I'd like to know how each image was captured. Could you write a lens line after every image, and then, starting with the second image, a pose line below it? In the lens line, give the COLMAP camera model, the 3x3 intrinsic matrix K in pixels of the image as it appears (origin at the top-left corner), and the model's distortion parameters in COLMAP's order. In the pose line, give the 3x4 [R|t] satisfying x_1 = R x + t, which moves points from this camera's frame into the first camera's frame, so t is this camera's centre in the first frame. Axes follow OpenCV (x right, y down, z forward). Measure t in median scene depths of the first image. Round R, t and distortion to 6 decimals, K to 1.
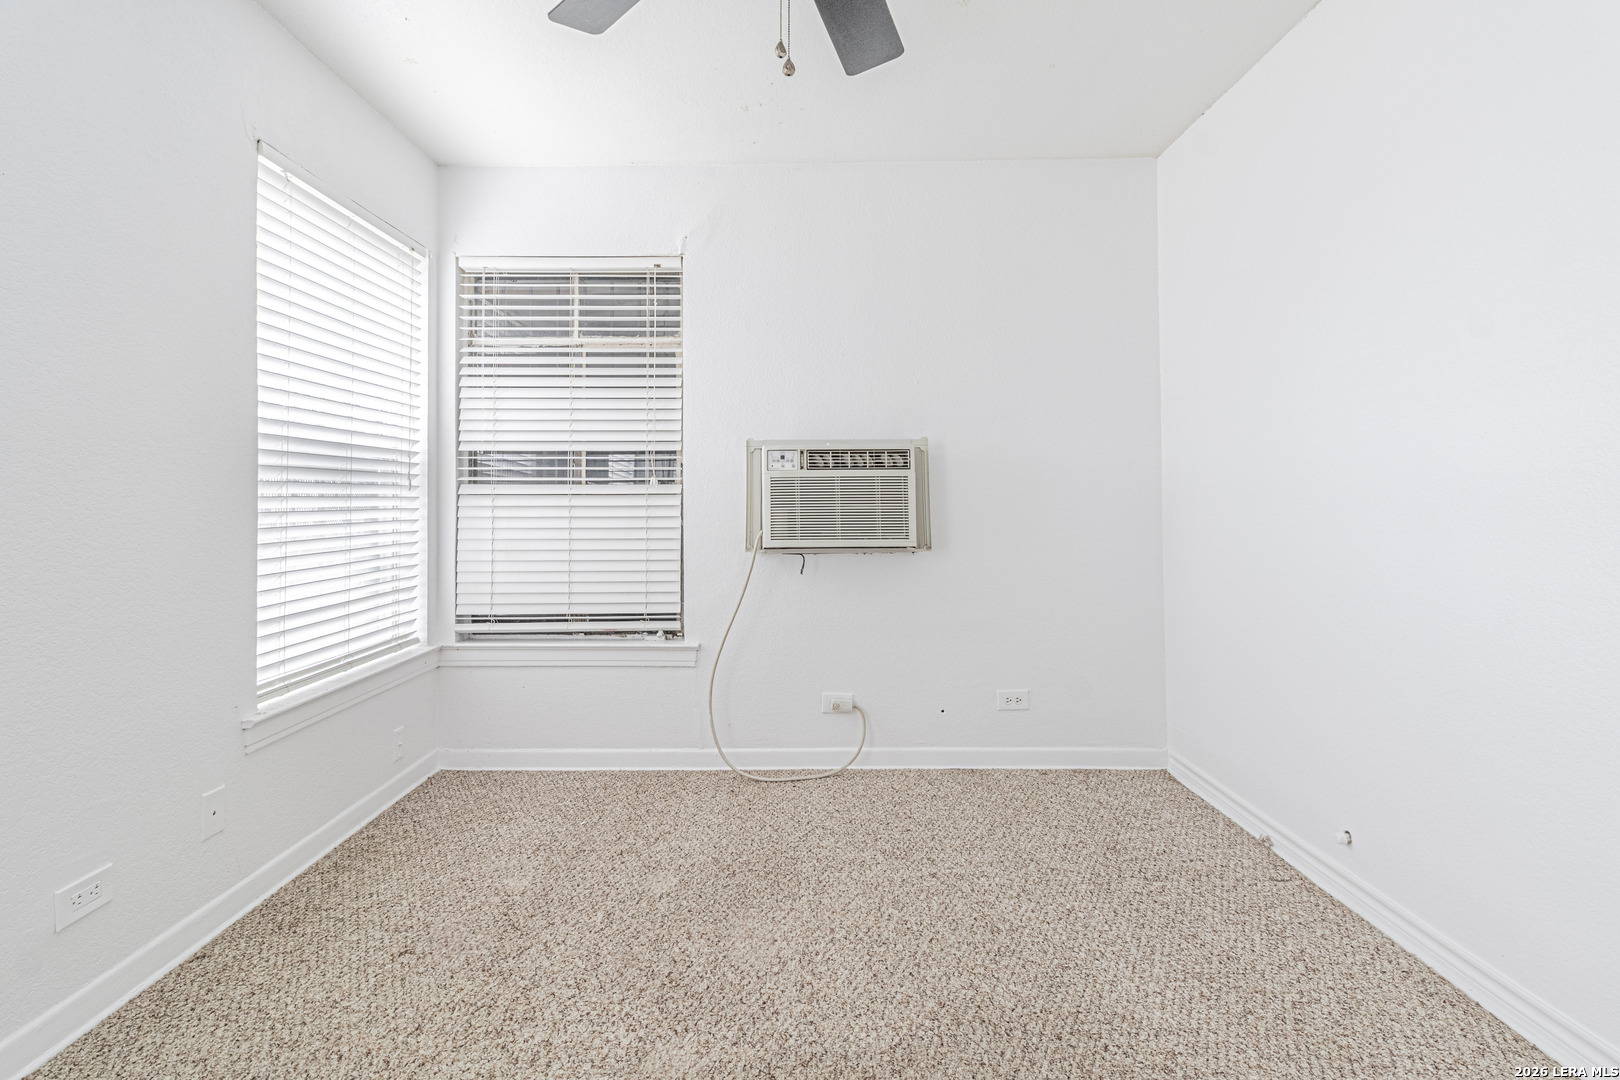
lens RADIAL K [[762.8, 0, 793.3], [0, 762.8, 495.0], [0, 0, 1]] dist [0.007164, 0.000823]
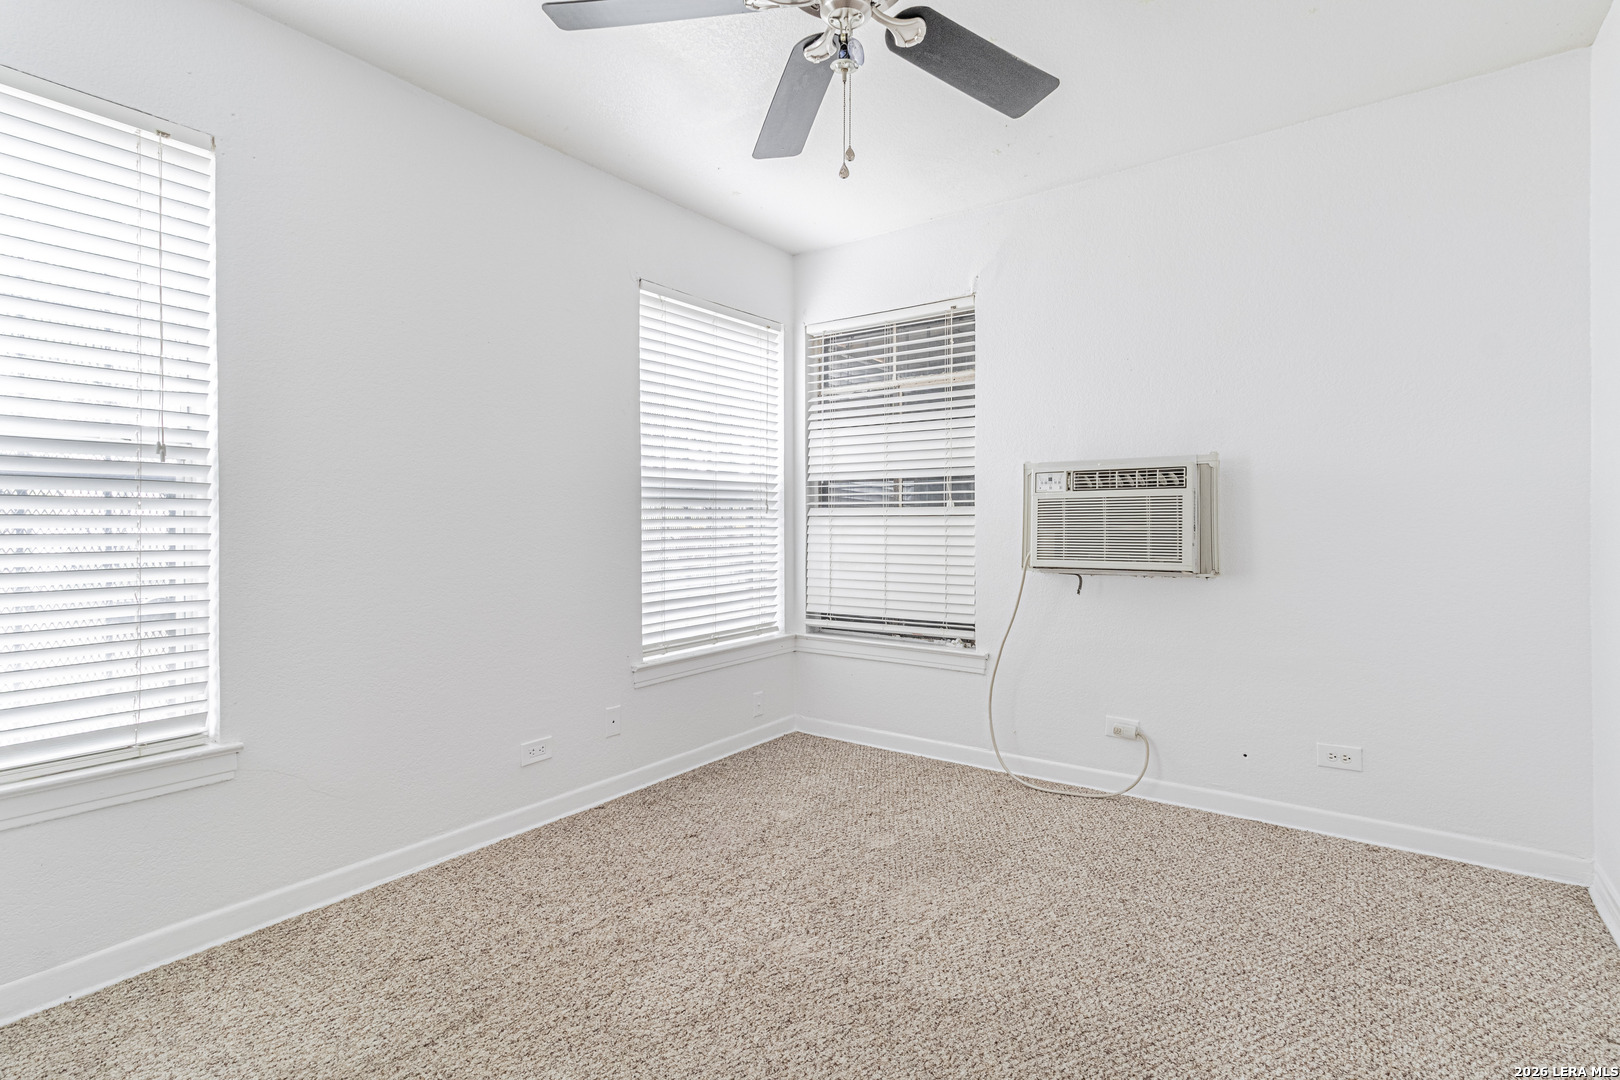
lens RADIAL K [[762.8, 0, 821.9], [0, 762.8, 533.7], [0, 0, 1]] dist [0.007164, 0.000823]
pose [[0.821993, 0.010055, -0.569409, 0.319432], [0.006060, 0.999633, 0.026401, -0.005481], [0.569465, -0.025152, 0.821631, -0.019805]]
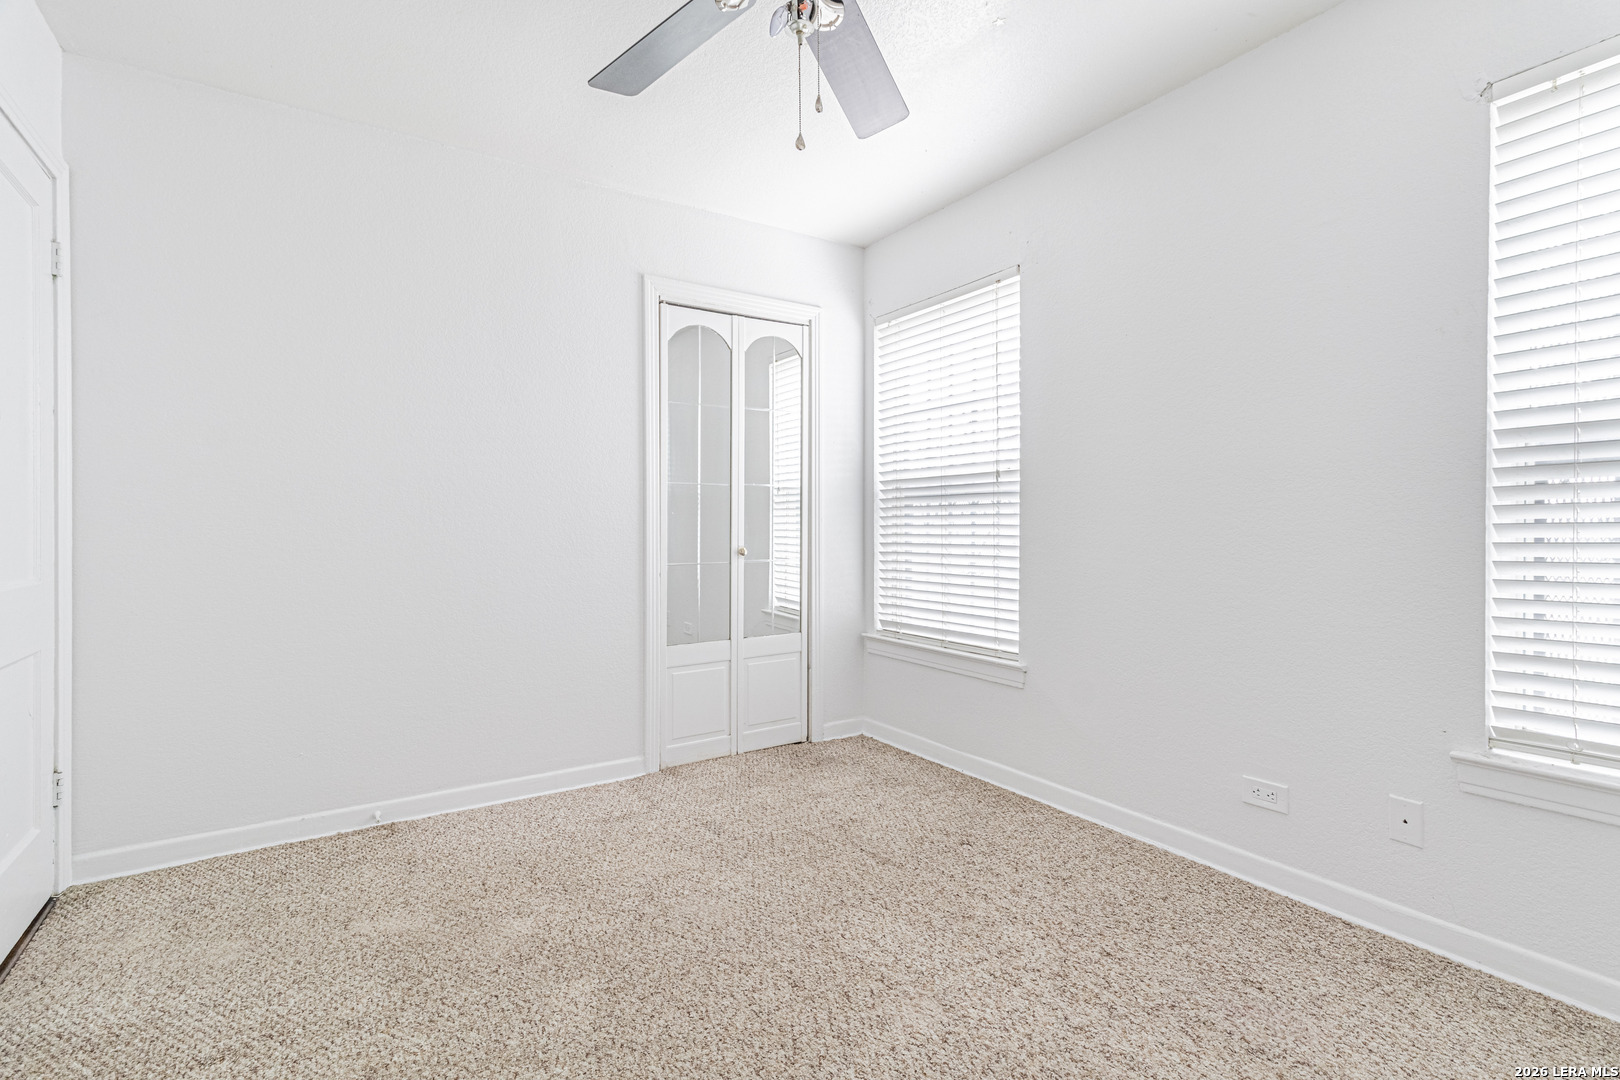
lens RADIAL K [[762.8, 0, 807.5], [0, 762.8, 533.9], [0, 0, 1]] dist [0.007164, 0.000823]
pose [[-0.833858, 0.022124, -0.551535, 0.299823], [0.021811, 0.999737, 0.007128, 0.007252], [0.551548, -0.006085, -0.834121, 0.939641]]
